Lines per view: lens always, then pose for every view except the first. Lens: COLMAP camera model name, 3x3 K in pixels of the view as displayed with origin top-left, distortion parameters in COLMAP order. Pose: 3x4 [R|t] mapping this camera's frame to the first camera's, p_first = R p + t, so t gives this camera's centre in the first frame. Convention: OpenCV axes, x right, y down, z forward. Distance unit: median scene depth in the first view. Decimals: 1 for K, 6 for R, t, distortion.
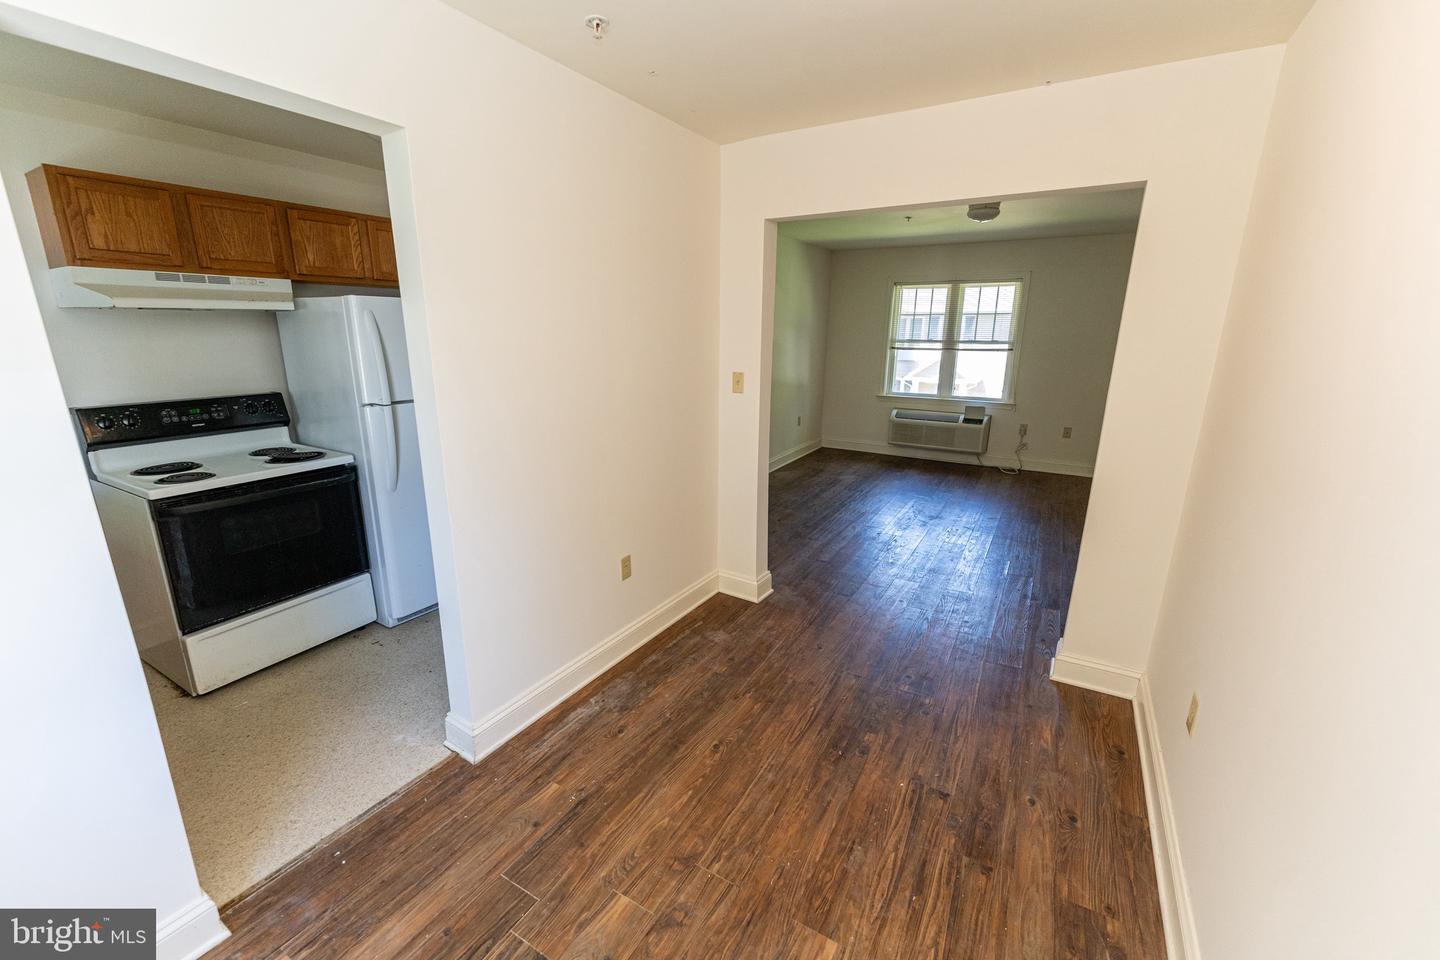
lens RADIAL K [[585.2, 0, 711.3], [0, 585.2, 480.2], [0, 0, 1]] dist [0.000497, -0.000001]
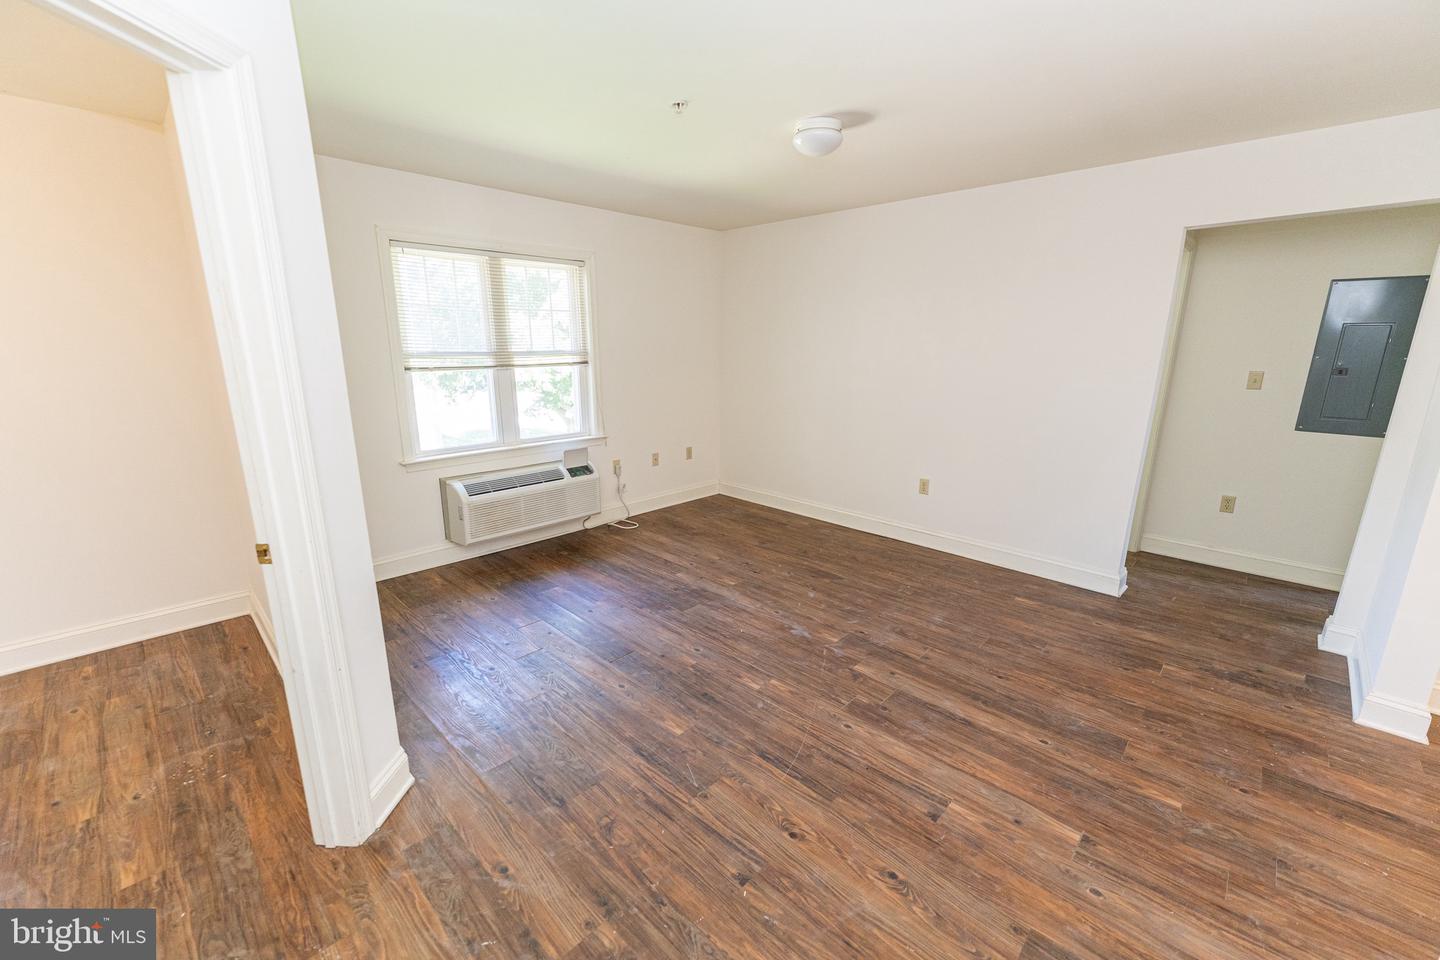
lens RADIAL K [[579.0, 0, 706.7], [0, 579.0, 495.8], [0, 0, 1]] dist [0.000298, 0.000141]
pose [[0.240711, -0.258527, 0.935533, -0.493378], [0.246857, 0.948485, 0.198590, -0.583445], [-0.938680, 0.183140, 0.292130, 2.324134]]
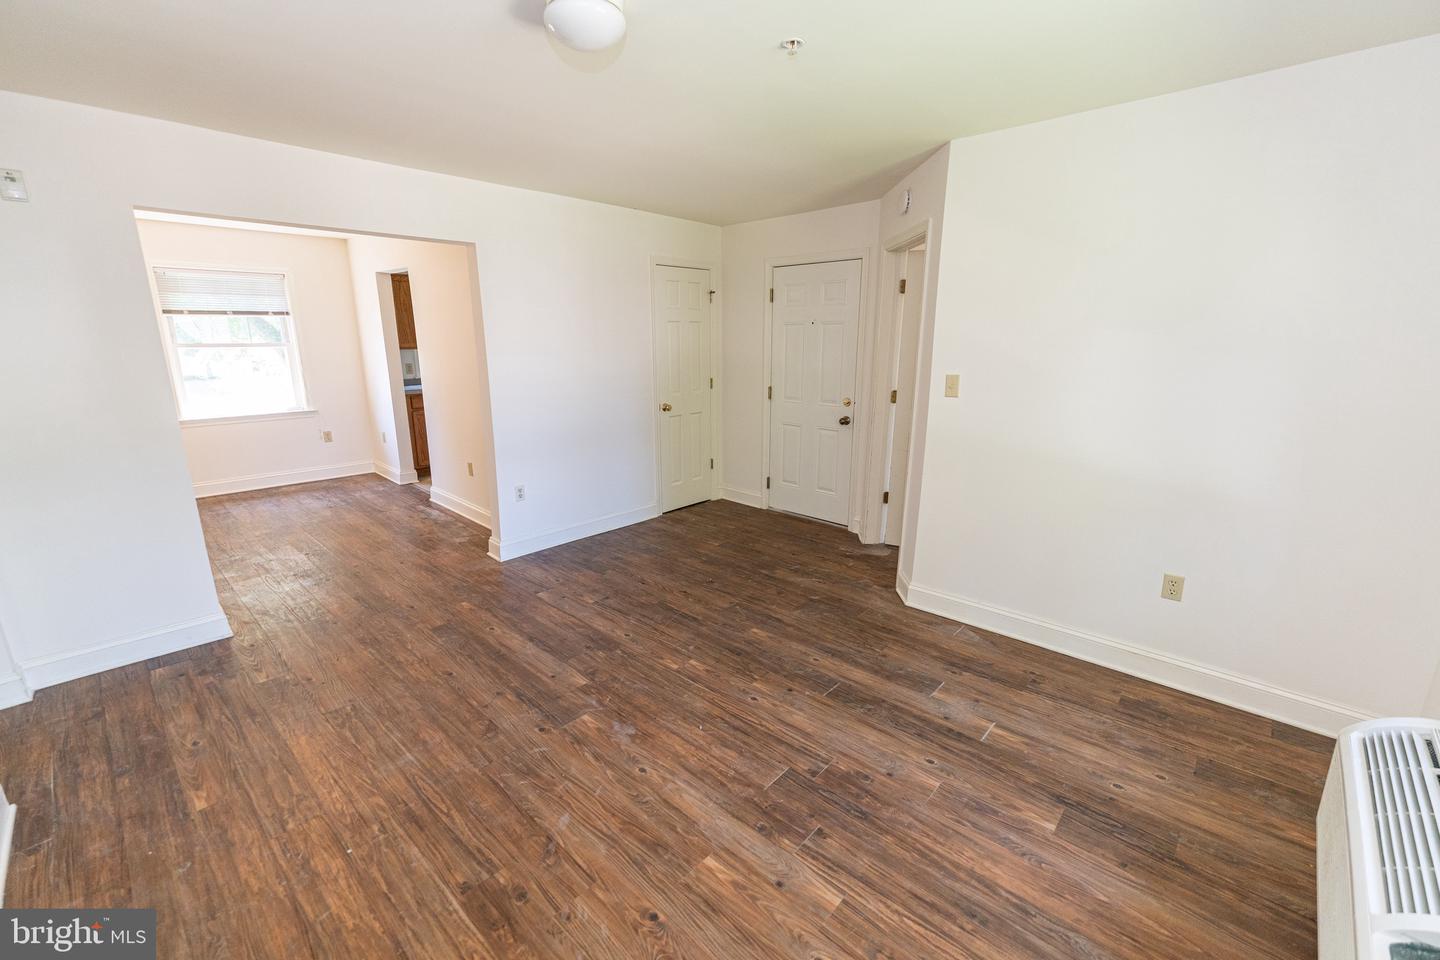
lens RADIAL K [[598.2, 0, 713.2], [0, 598.2, 480.0], [0, 0, 1]] dist [-0.000304, -0.000202]
pose [[-0.211754, 0.225781, -0.950885, 2.046231], [-0.252195, 0.927374, 0.276360, -0.724460], [0.944223, 0.298329, -0.139435, 2.823027]]
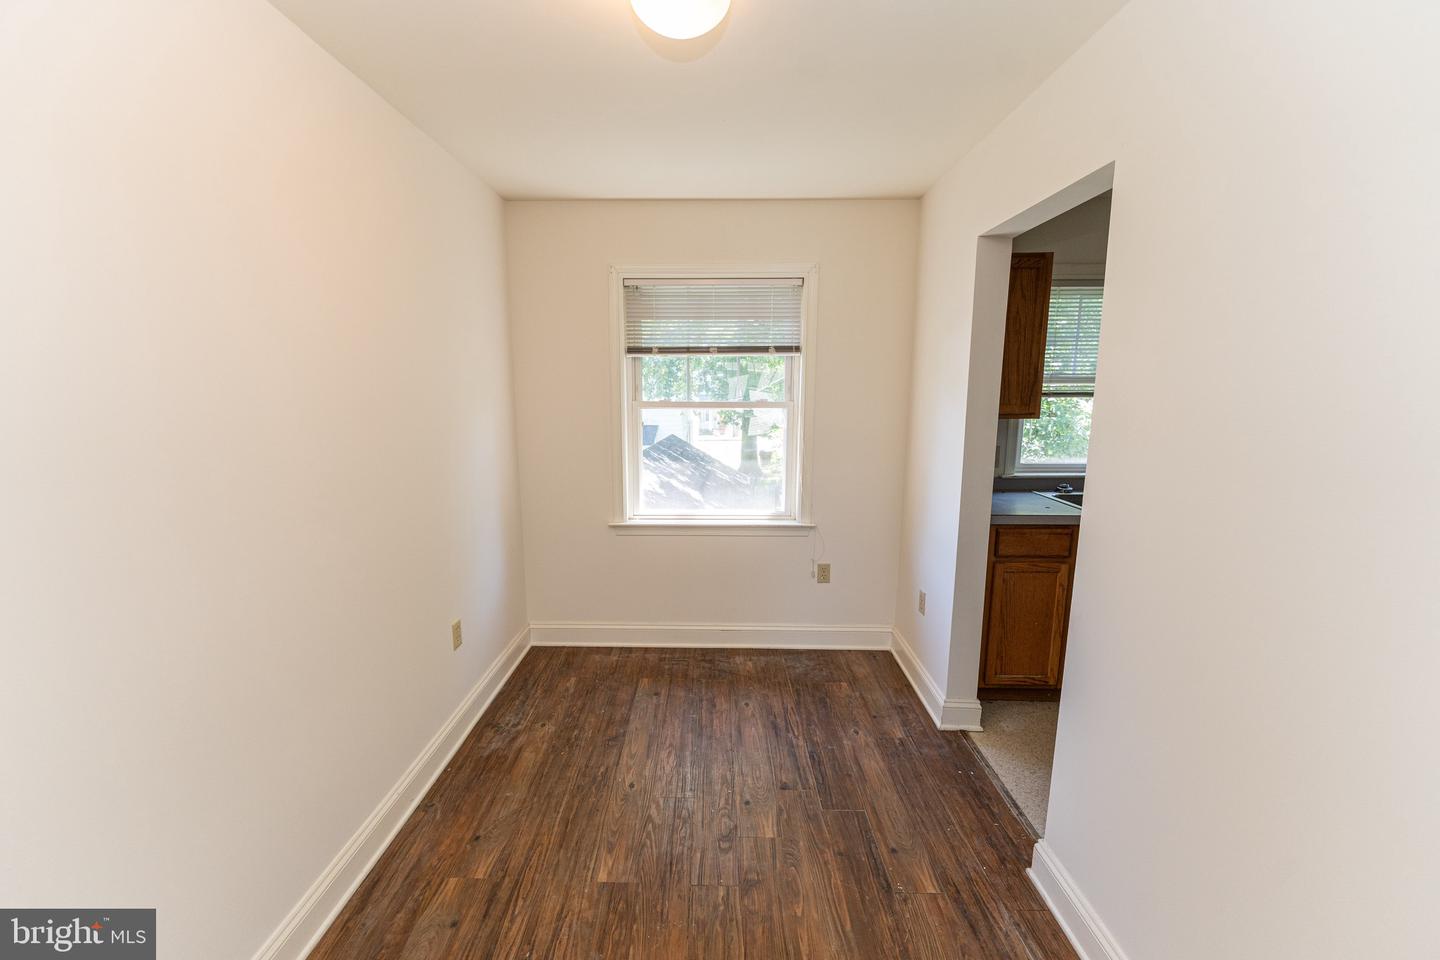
lens RADIAL K [[578.9, 0, 710.3], [0, 578.9, 479.8], [0, 0, 1]] dist [0.000302, -0.000113]
pose [[-0.864617, 0.072346, -0.497196, 0.431333], [-0.133308, 0.921079, 0.365845, -0.337592], [0.484424, 0.382596, -0.786736, 1.366550]]
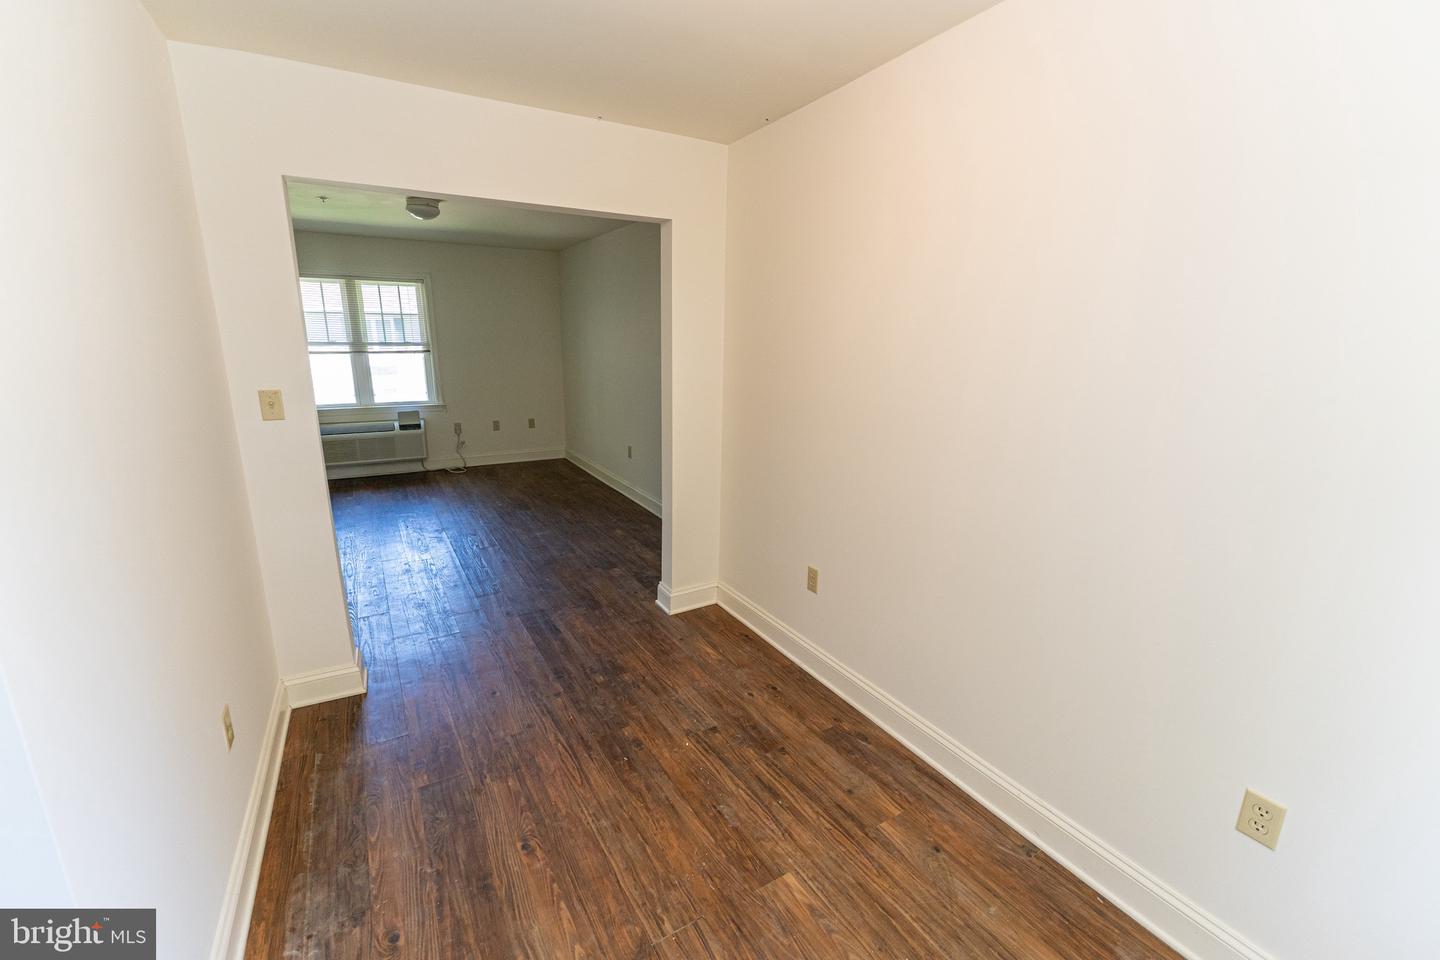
lens RADIAL K [[593.6, 0, 709.8], [0, 593.6, 480.9], [0, 0, 1]] dist [0.000392, -0.000399]
pose [[0.482944, -0.209479, 0.850226, -0.536281], [0.212880, 0.969921, 0.118050, -0.089290], [-0.849381, 0.123985, 0.513011, 0.353663]]
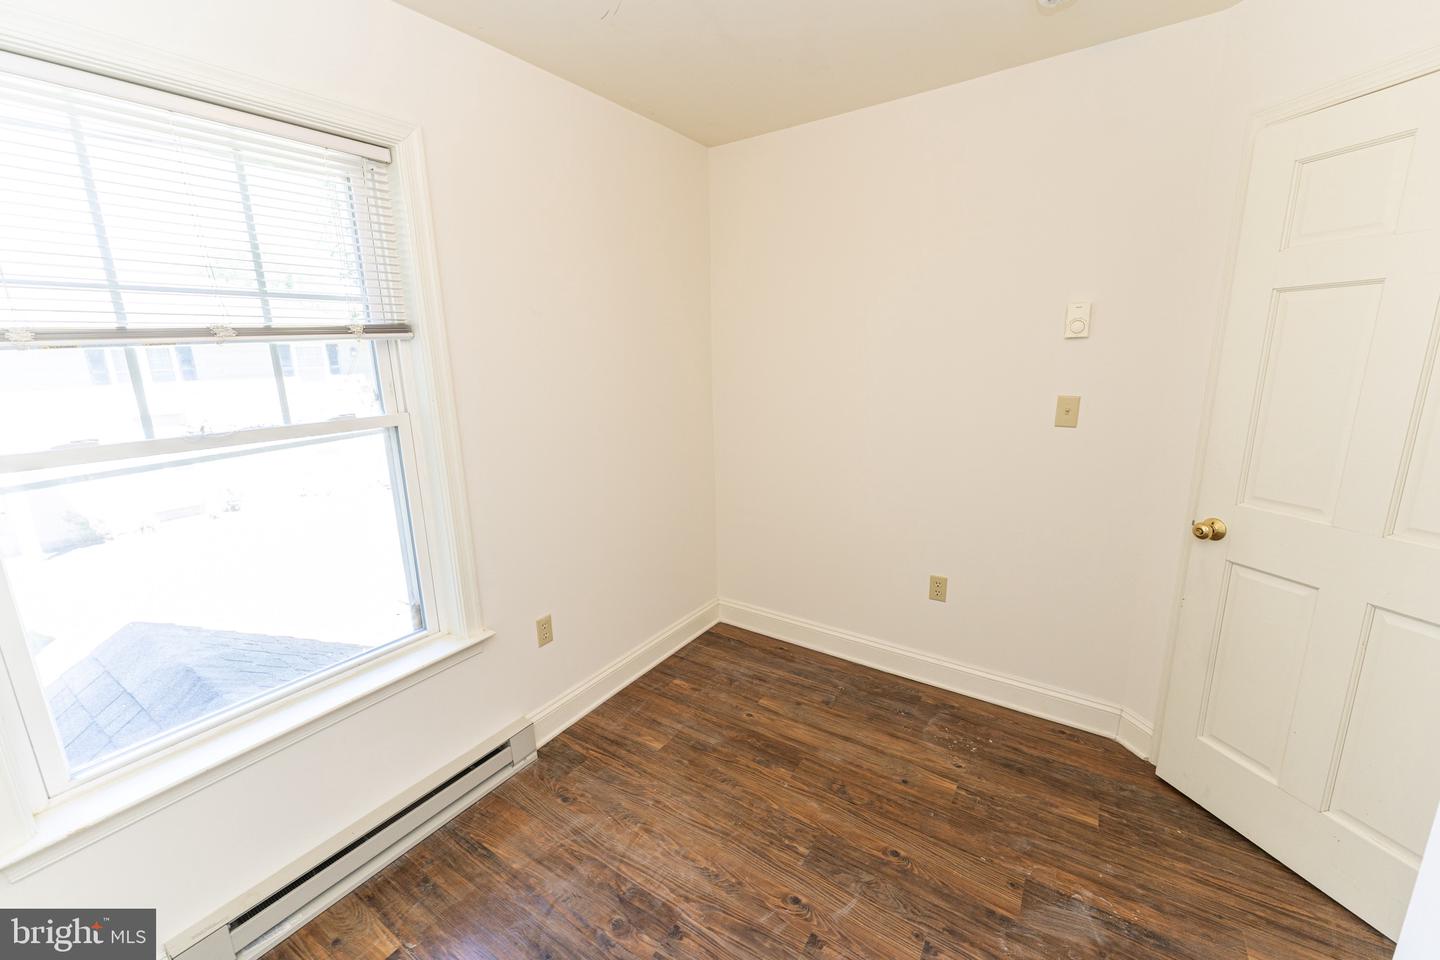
lens RADIAL K [[585.2, 0, 711.3], [0, 585.2, 480.2], [0, 0, 1]] dist [0.000497, -0.000001]
pose [[0.053942, -0.229426, 0.971830, -0.910269], [0.277645, 0.938315, 0.206103, -1.004269], [-0.959168, 0.258706, 0.114314, 3.847301]]
